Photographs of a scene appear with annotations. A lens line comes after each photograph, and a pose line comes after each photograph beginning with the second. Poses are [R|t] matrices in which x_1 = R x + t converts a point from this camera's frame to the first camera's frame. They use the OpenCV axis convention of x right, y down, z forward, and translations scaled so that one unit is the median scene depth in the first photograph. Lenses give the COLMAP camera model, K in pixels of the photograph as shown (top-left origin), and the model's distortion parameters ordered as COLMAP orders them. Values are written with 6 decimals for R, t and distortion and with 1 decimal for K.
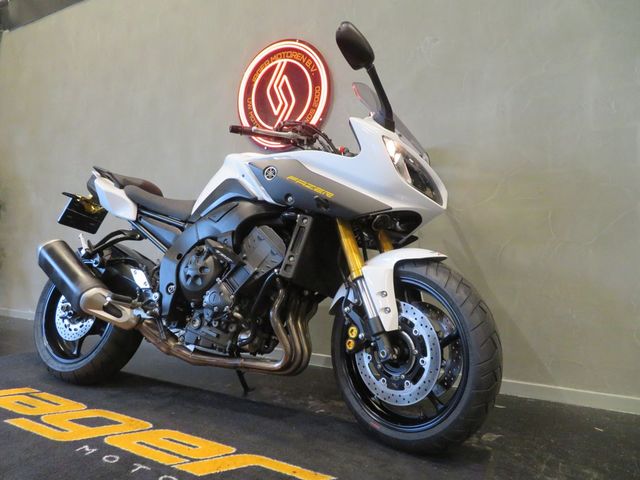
lens RADIAL K [[455.7, 0, 319.9], [0, 455.7, 240.2], [0, 0, 1]] dist [-0.017932, 0.013239]
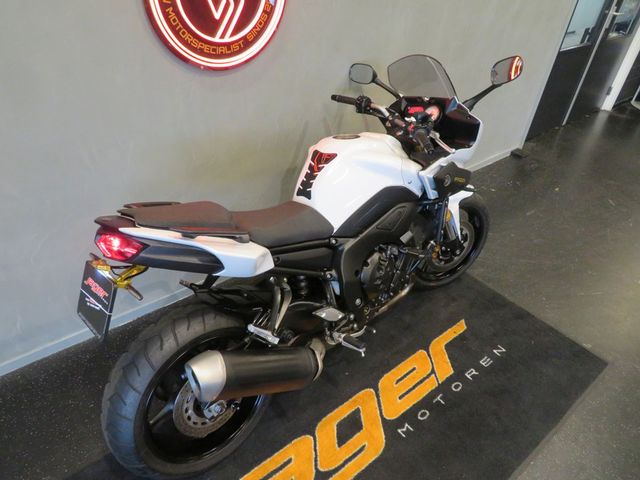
lens RADIAL K [[455.7, 0, 318.7], [0, 455.7, 235.7], [0, 0, 1]] dist [-0.017932, 0.013239]
pose [[0.357639, -0.528849, 0.769684, -1.218603], [-0.082991, 0.802936, 0.590259, -0.704287], [-0.930165, -0.274976, 0.243272, 0.972946]]
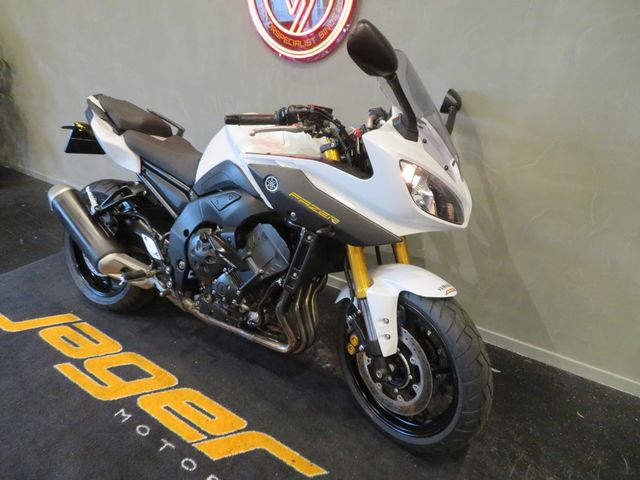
lens RADIAL K [[455.7, 0, 319.2], [0, 455.7, 239.2], [0, 0, 1]] dist [-0.017932, 0.013239]
pose [[0.995900, 0.051635, -0.074283, 0.056068], [-0.014572, 0.901951, 0.431593, -0.431898], [0.089284, -0.428741, 0.899005, 0.158293]]
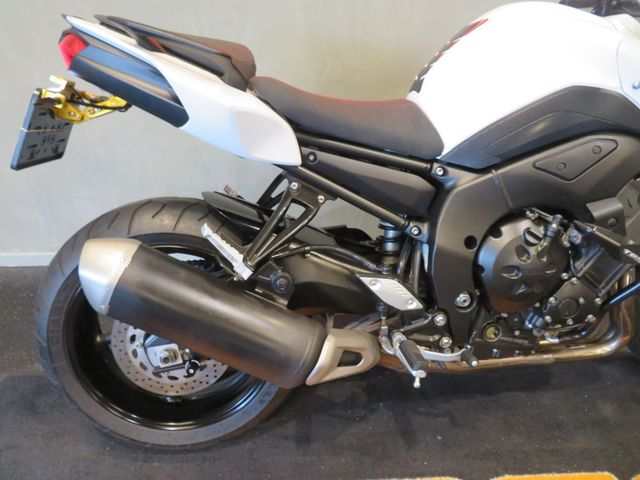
lens RADIAL K [[455.7, 0, 318.5], [0, 455.7, 238.8], [0, 0, 1]] dist [-0.017932, 0.013239]
pose [[0.848681, -0.276095, 0.451123, -0.796519], [0.000737, 0.853555, 0.521002, -0.280418], [-0.528904, -0.441832, 0.724600, 0.805718]]
